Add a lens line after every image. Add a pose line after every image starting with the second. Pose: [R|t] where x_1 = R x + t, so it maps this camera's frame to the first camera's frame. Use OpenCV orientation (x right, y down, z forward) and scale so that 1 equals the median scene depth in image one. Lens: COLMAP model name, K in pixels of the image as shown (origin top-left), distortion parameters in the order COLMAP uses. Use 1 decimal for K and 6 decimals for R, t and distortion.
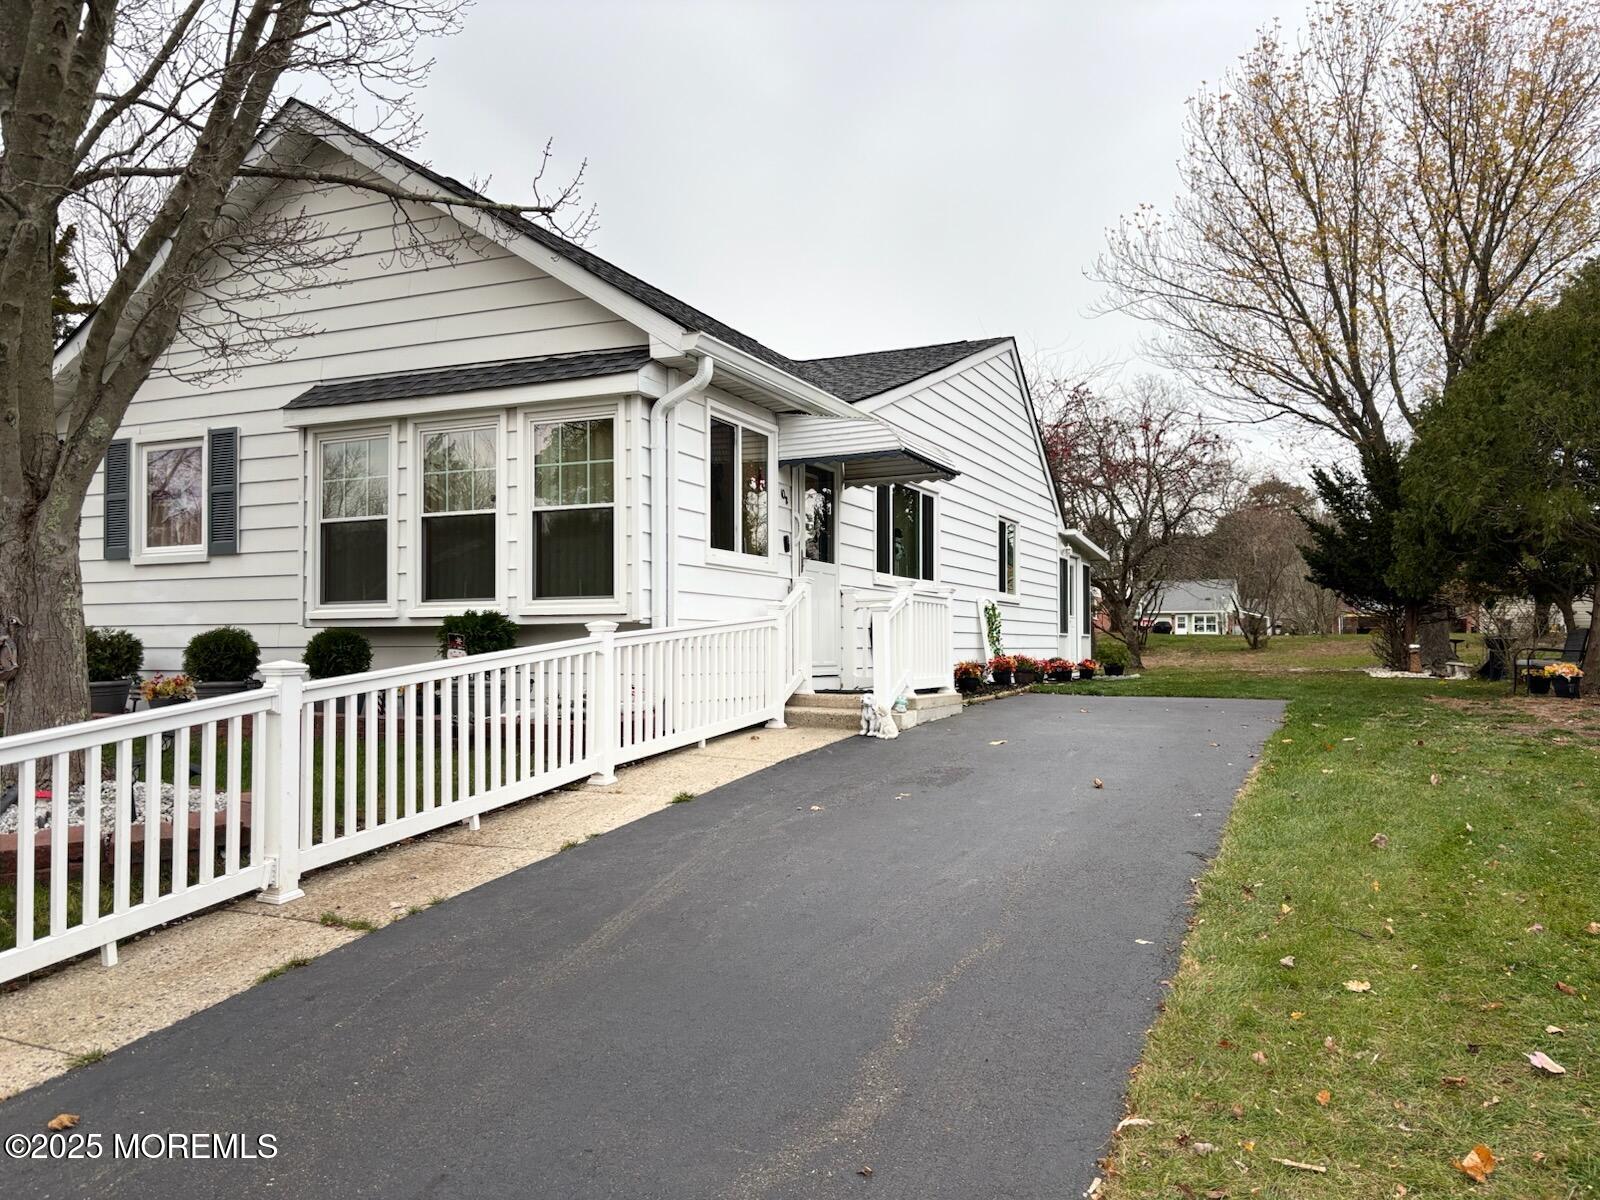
lens RADIAL K [[1195.9, 0, 780.2], [0, 1195.9, 609.2], [0, 0, 1]] dist [0.050213, -0.057599]
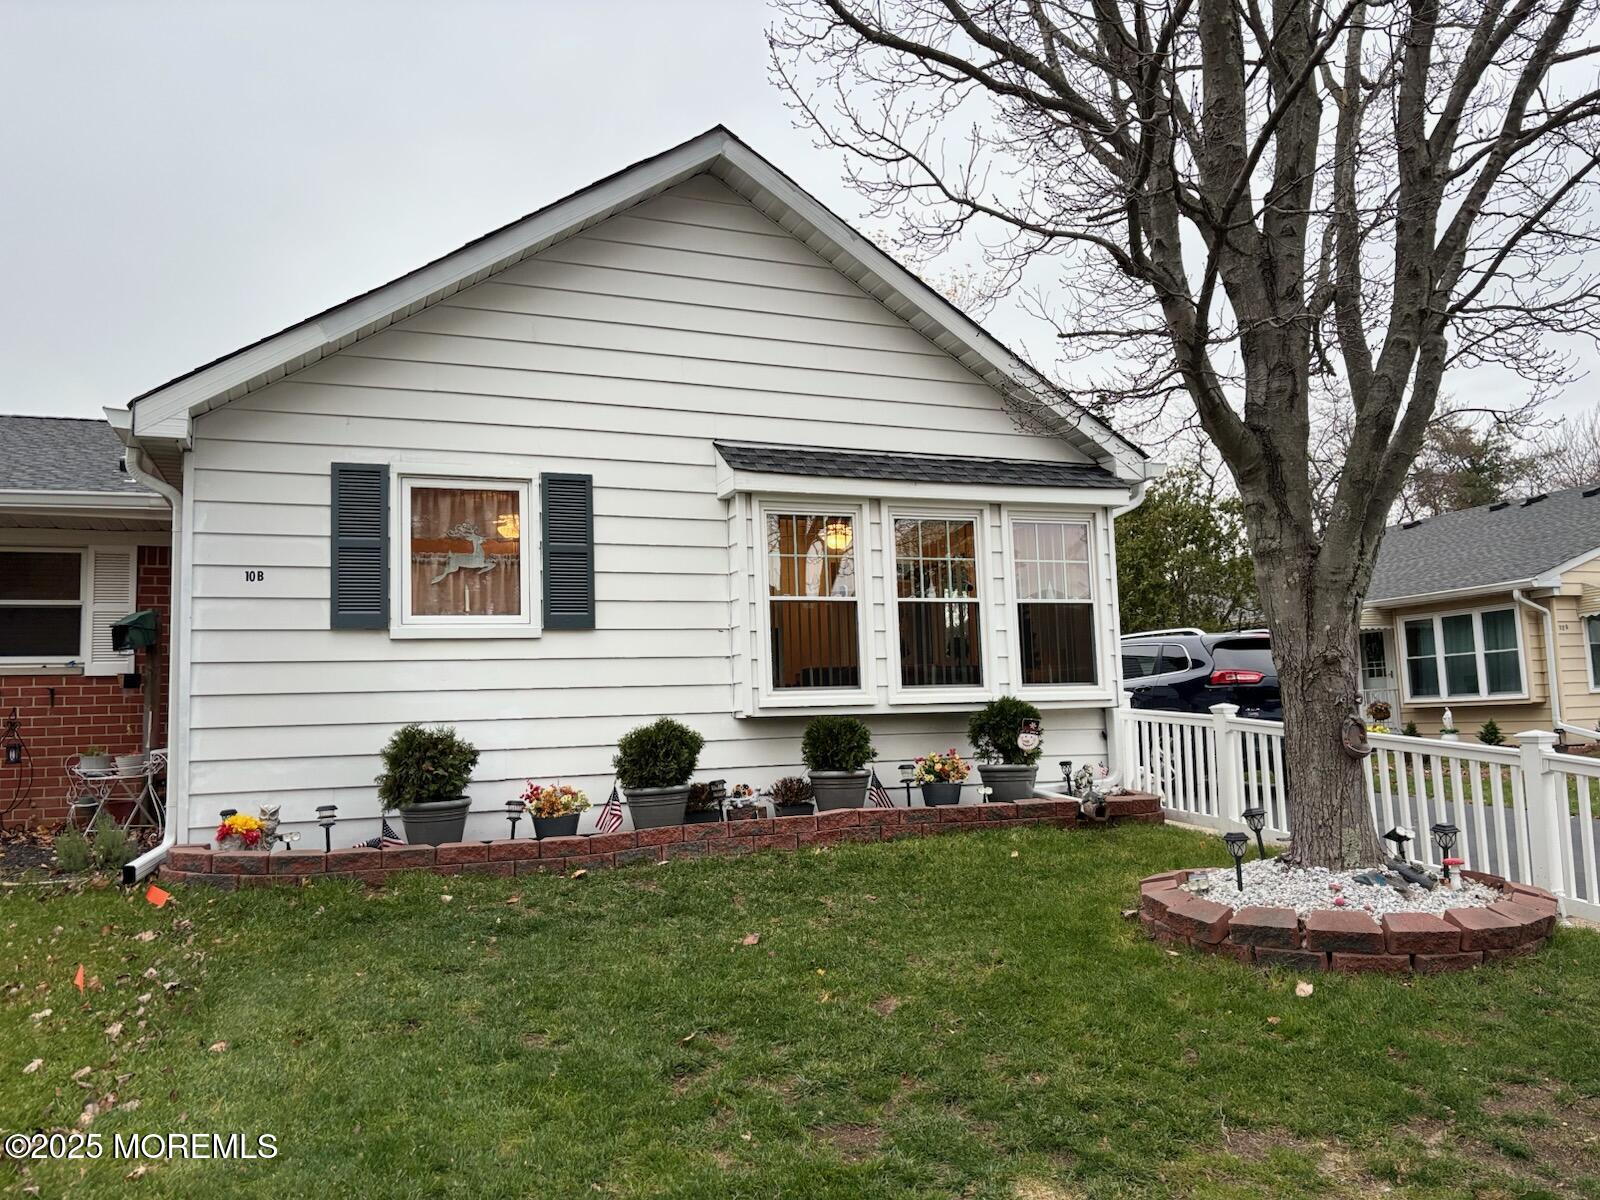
lens RADIAL K [[1204.1, 0, 797.1], [0, 1204.1, 596.2], [0, 0, 1]] dist [0.021458, -0.019727]
pose [[0.683714, 0.068569, 0.726521, -1.094358], [0.016707, 0.993844, -0.109521, 0.025631], [-0.729559, 0.087019, 0.678360, 0.409529]]
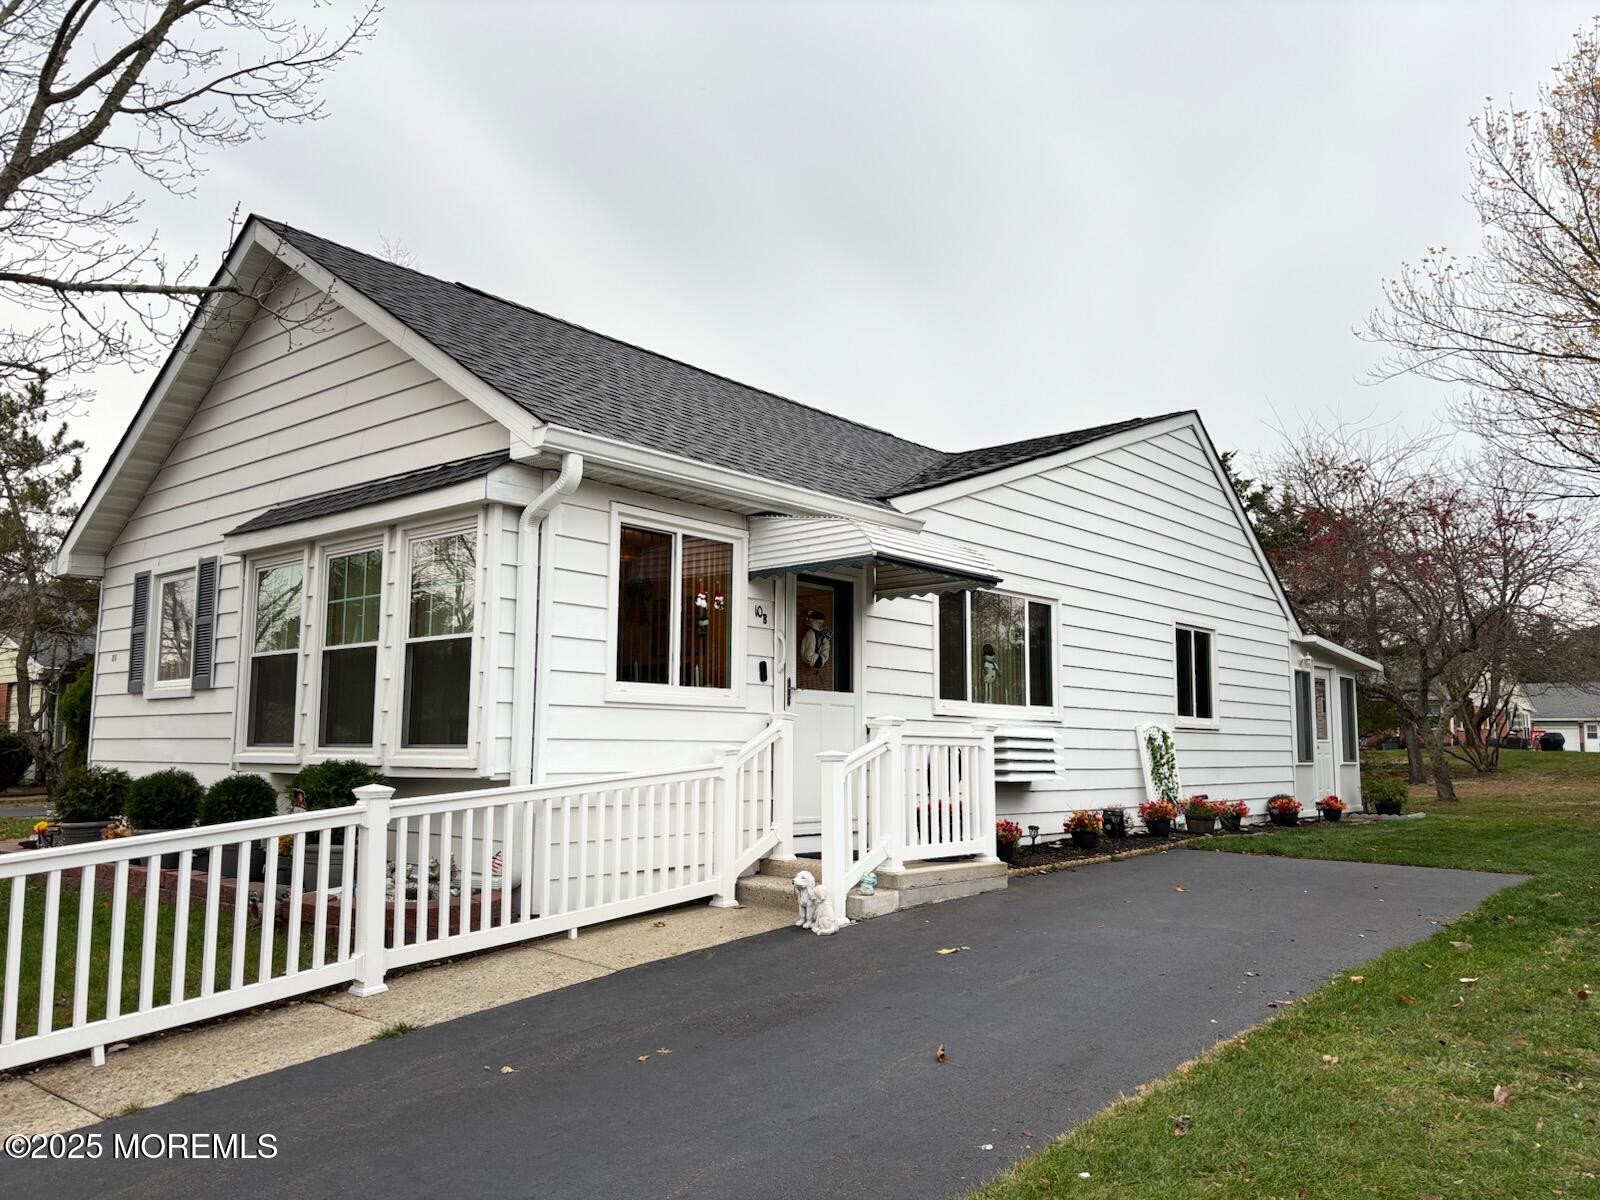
lens RADIAL K [[1195.9, 0, 777.0], [0, 1195.9, 607.1], [0, 0, 1]] dist [0.050213, -0.057599]
pose [[0.960218, -0.023414, -0.278268, 0.280851], [-0.000720, 0.996268, -0.086310, -0.032955], [0.279251, 0.083076, 0.956618, 0.246150]]
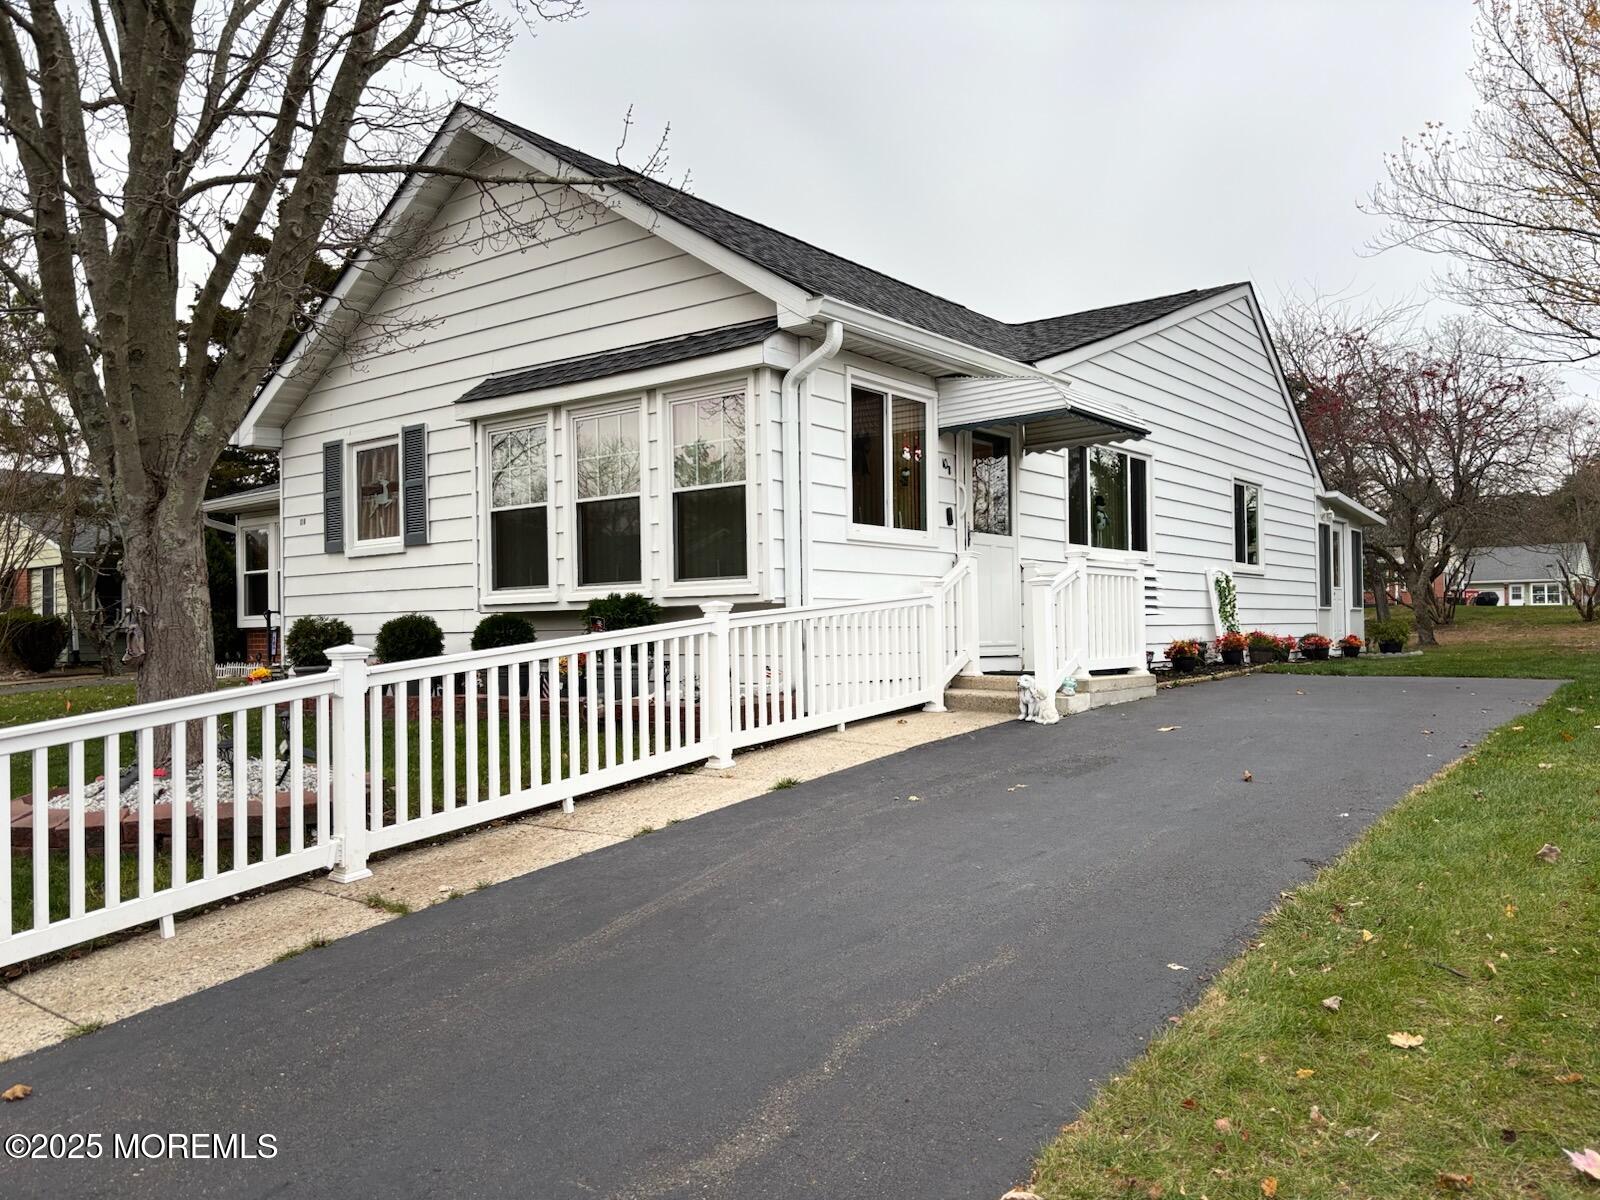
lens RADIAL K [[1195.9, 0, 784.3], [0, 1195.9, 609.2], [0, 0, 1]] dist [0.050213, -0.057599]
pose [[0.973812, -0.016742, -0.226740, 0.104829], [0.020266, 0.999707, 0.013221, 0.003803], [0.226452, -0.017470, 0.973866, 0.054159]]
